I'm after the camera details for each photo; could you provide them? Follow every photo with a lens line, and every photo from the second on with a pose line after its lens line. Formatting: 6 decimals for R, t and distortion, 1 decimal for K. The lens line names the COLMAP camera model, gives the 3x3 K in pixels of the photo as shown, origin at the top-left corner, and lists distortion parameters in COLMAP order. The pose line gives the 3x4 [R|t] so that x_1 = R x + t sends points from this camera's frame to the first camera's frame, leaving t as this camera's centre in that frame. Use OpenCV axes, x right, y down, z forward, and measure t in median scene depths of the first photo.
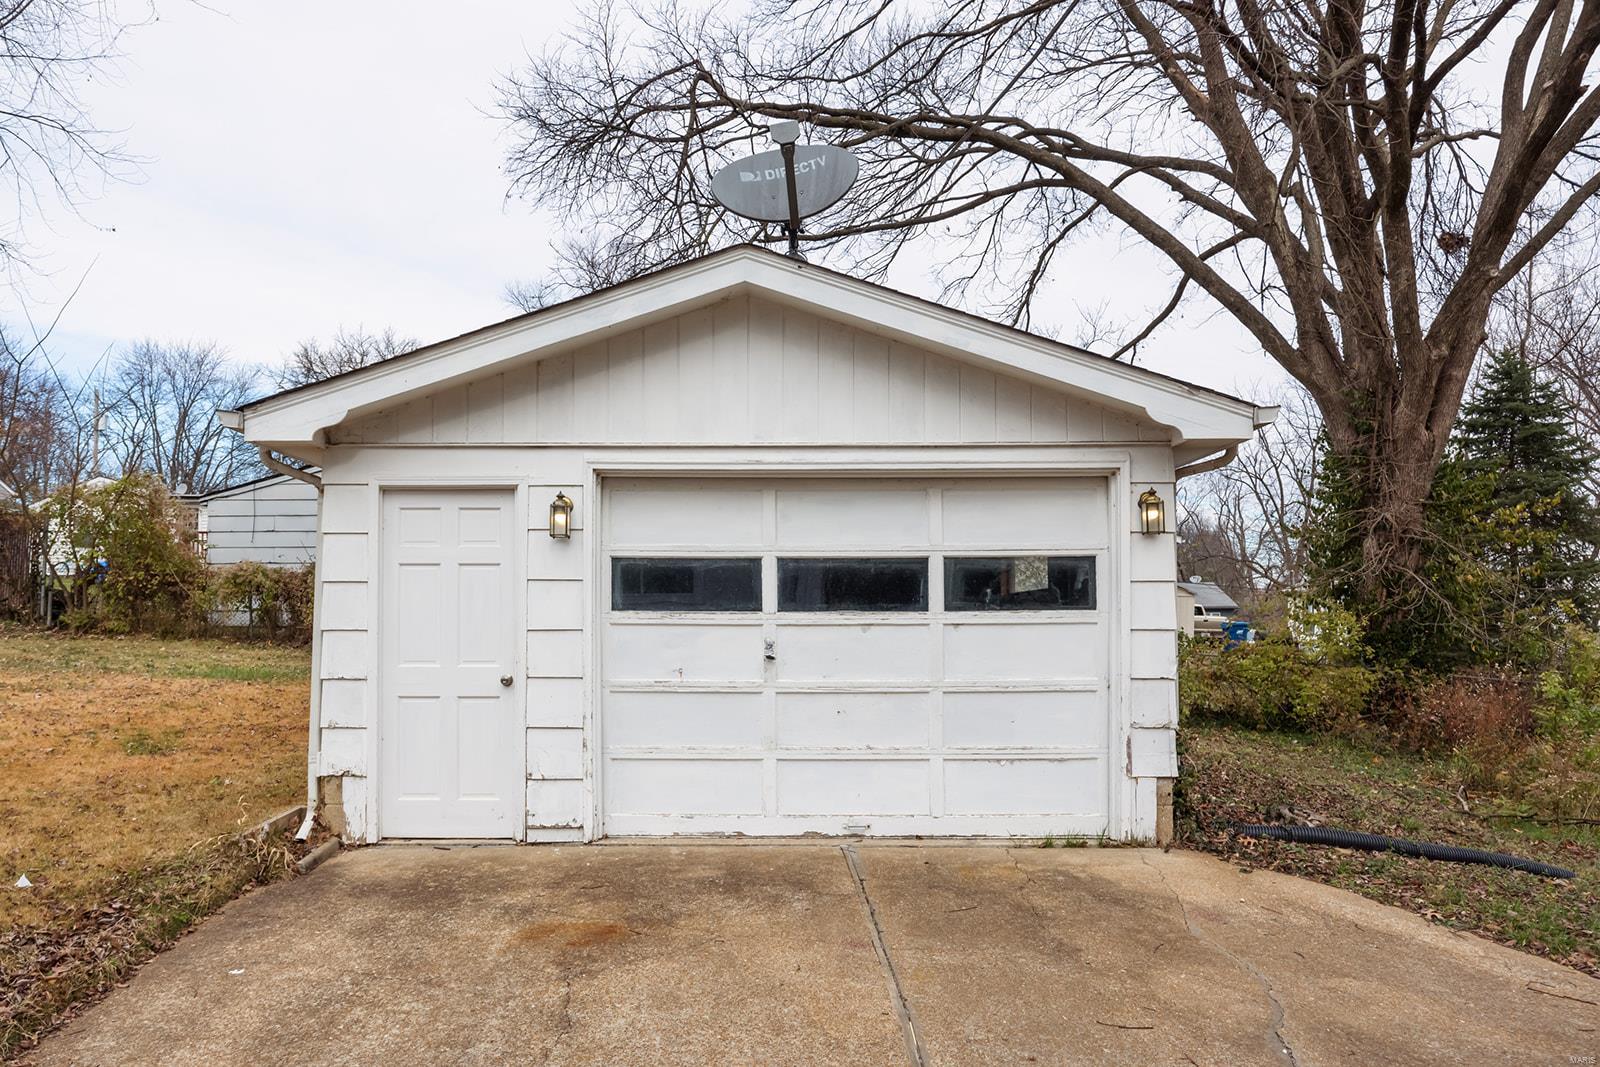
lens RADIAL K [[1122.5, 0, 759.2], [0, 1122.5, 572.9], [0, 0, 1]] dist [0.009906, -0.002478]
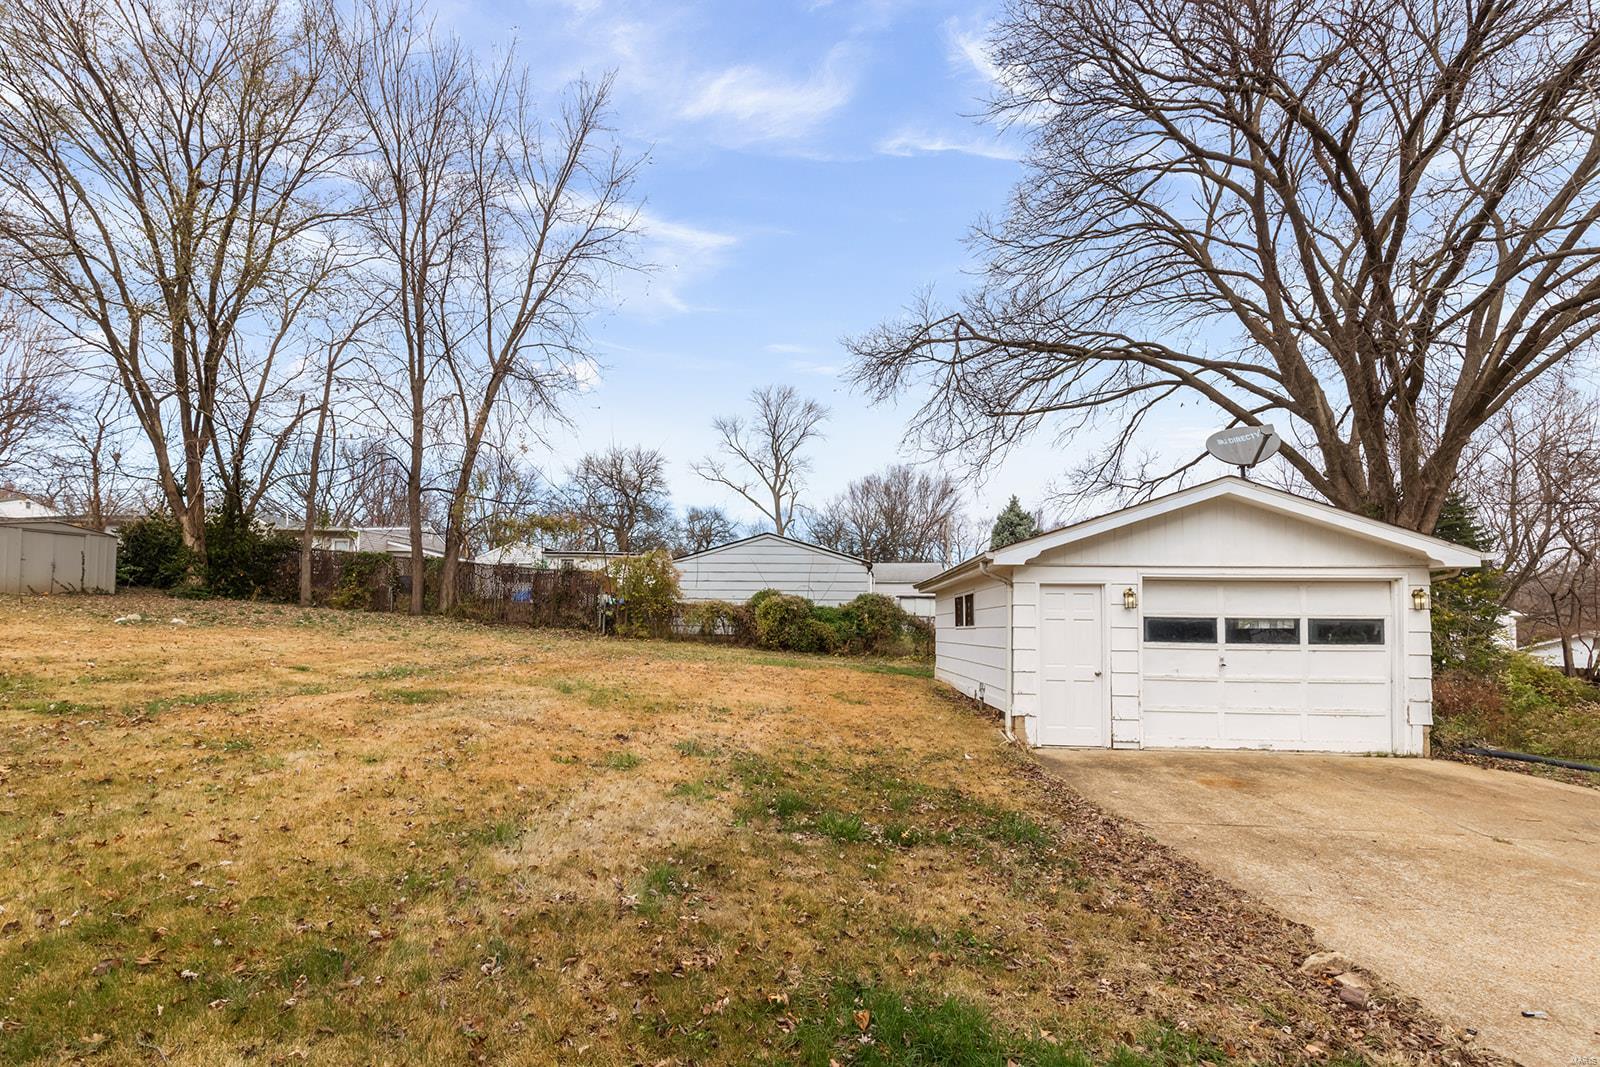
lens RADIAL K [[752.7, 0, 747.4], [0, 752.7, 580.0], [0, 0, 1]] dist [-0.002511, 0.000380]
pose [[0.996982, 0.008942, -0.077123, -0.777369], [-0.010270, 0.999805, -0.016847, -0.052083], [0.076957, 0.017589, 0.996879, -0.491773]]
